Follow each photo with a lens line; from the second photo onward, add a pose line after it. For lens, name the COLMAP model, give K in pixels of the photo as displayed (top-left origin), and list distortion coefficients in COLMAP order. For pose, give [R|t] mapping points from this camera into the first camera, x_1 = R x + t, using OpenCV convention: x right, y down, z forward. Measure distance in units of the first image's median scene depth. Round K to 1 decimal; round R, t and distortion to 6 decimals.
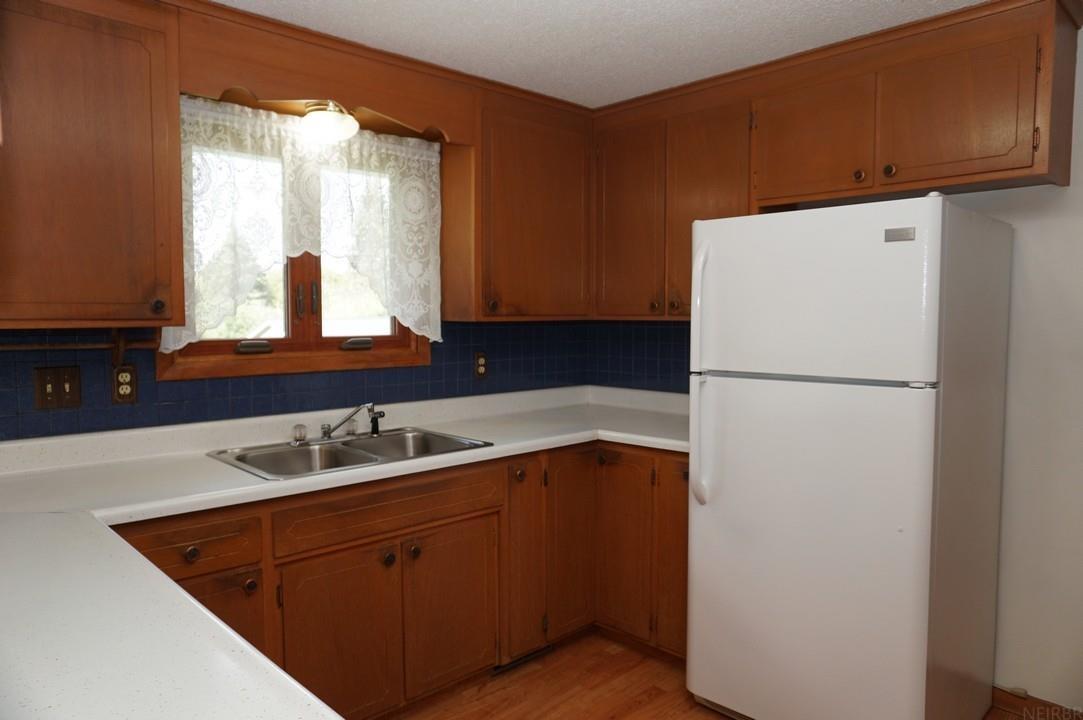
lens RADIAL K [[712.1, 0, 541.5], [0, 712.1, 360.0], [0, 0, 1]] dist [-0.026440, -0.001447]
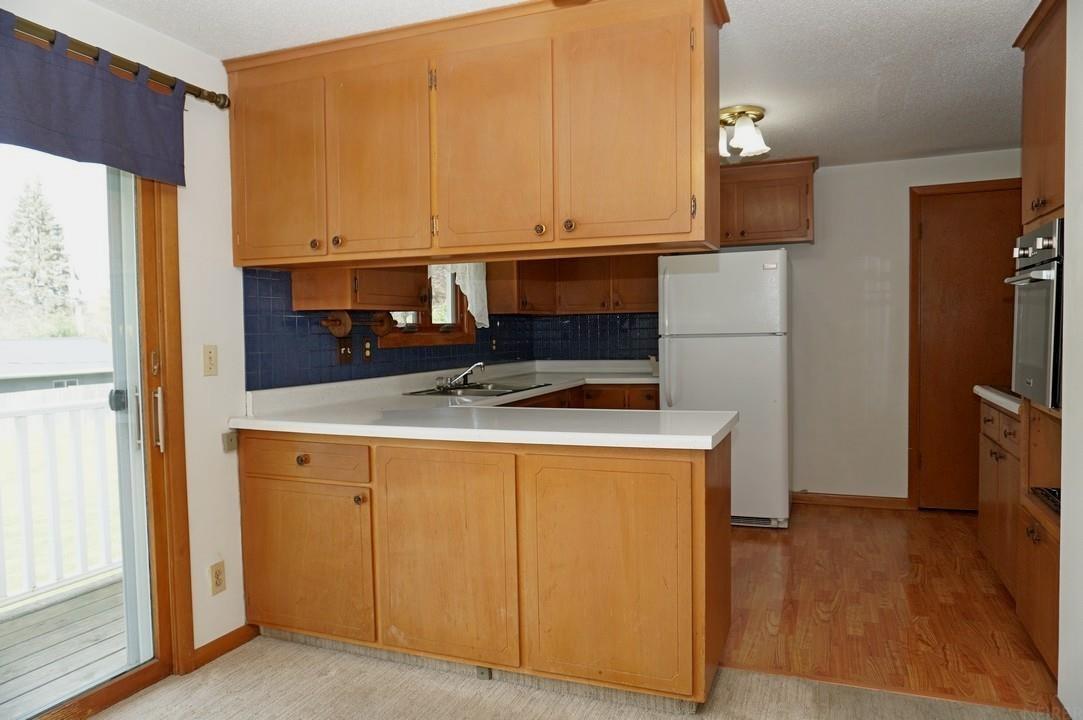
lens RADIAL K [[726.9, 0, 543.2], [0, 726.9, 368.4], [0, 0, 1]] dist [-0.029133, 0.000187]
pose [[0.906539, -0.035287, 0.420645, -0.753081], [0.041454, 0.999125, -0.005523, 0.083106], [-0.420082, 0.022444, 0.907209, -0.520636]]
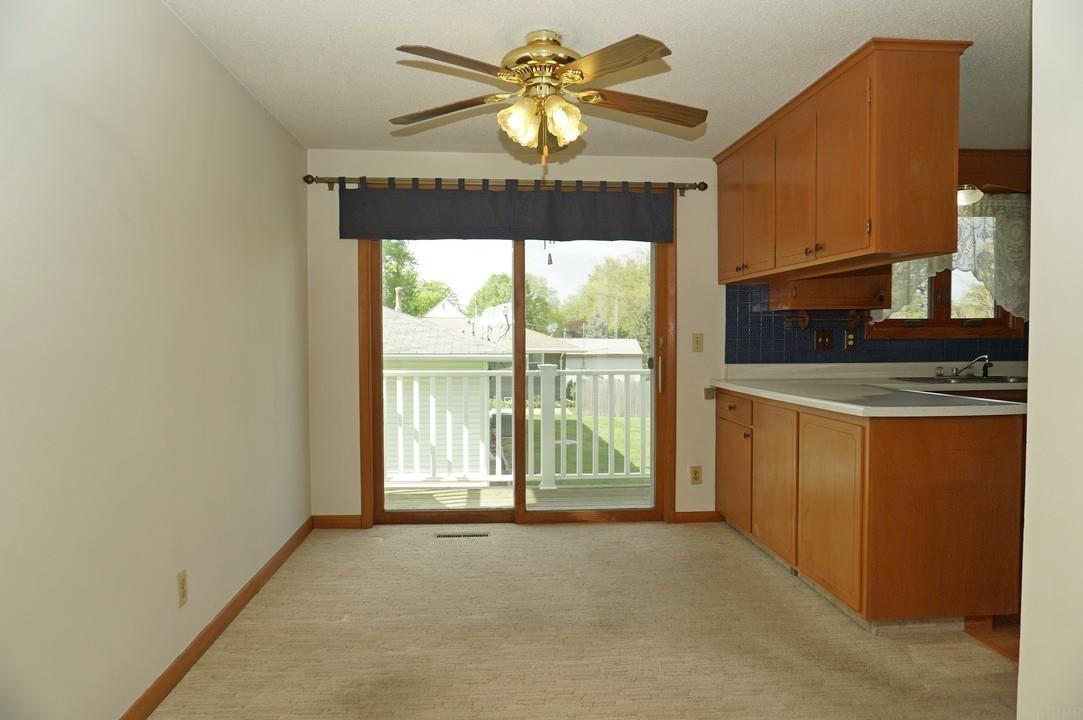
lens RADIAL K [[752.2, 0, 539.3], [0, 752.2, 364.1], [0, 0, 1]] dist [-0.020762, 0.008349]
pose [[0.777940, 0.017364, -0.628099, 0.047047], [-0.033889, 0.999323, -0.014347, 0.133463], [0.627424, 0.032447, 0.778001, -0.984515]]
